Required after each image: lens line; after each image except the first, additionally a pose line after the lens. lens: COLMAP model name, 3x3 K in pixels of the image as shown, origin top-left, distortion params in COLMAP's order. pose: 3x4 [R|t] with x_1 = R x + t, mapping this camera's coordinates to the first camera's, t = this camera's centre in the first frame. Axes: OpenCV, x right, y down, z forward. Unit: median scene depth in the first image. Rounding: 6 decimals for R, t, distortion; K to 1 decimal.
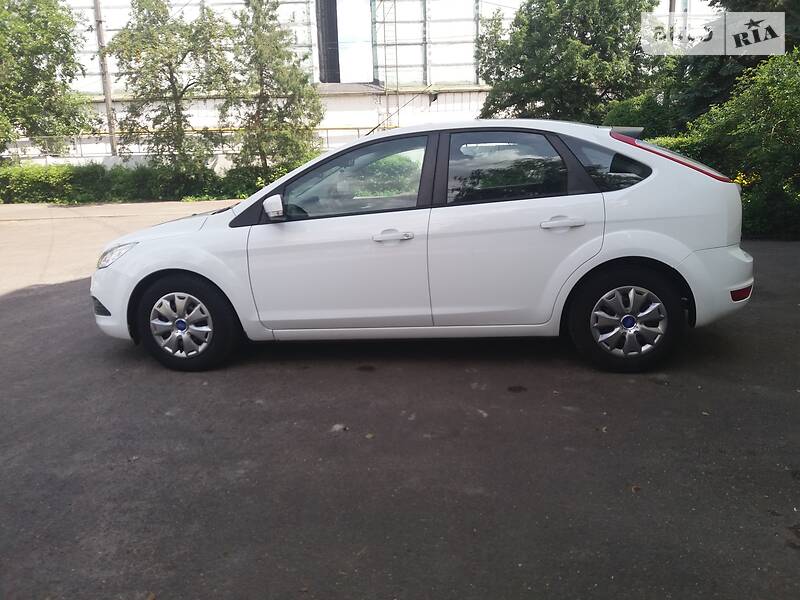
lens RADIAL K [[665.2, 0, 400.0], [0, 665.2, 300.0], [0, 0, 1]] dist [-0.004864, -0.006519]
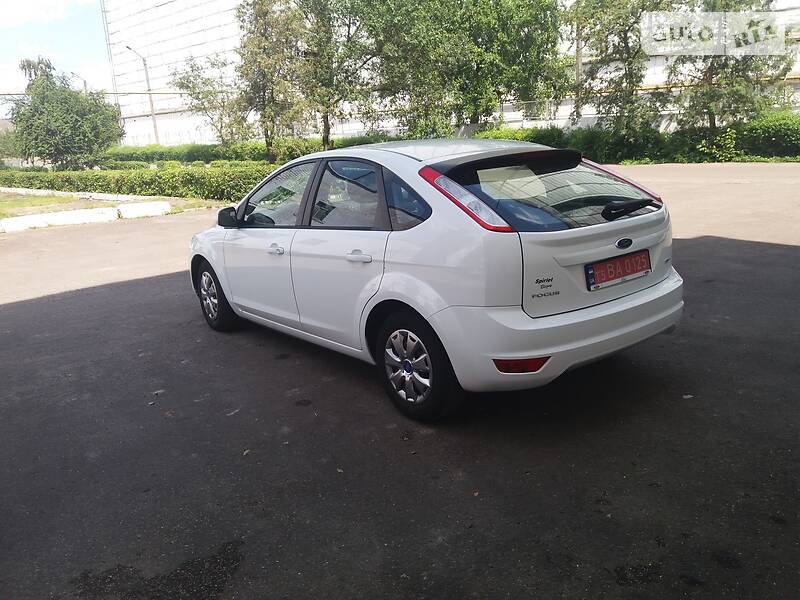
lens RADIAL K [[656.0, 0, 400.0], [0, 656.0, 300.0], [0, 0, 1]] dist [0.186849, -0.358152]
pose [[0.714611, 0.162936, -0.680281, 0.154986], [-0.114673, 0.986625, 0.115849, -0.027493], [0.690059, -0.004777, 0.723738, 0.047734]]
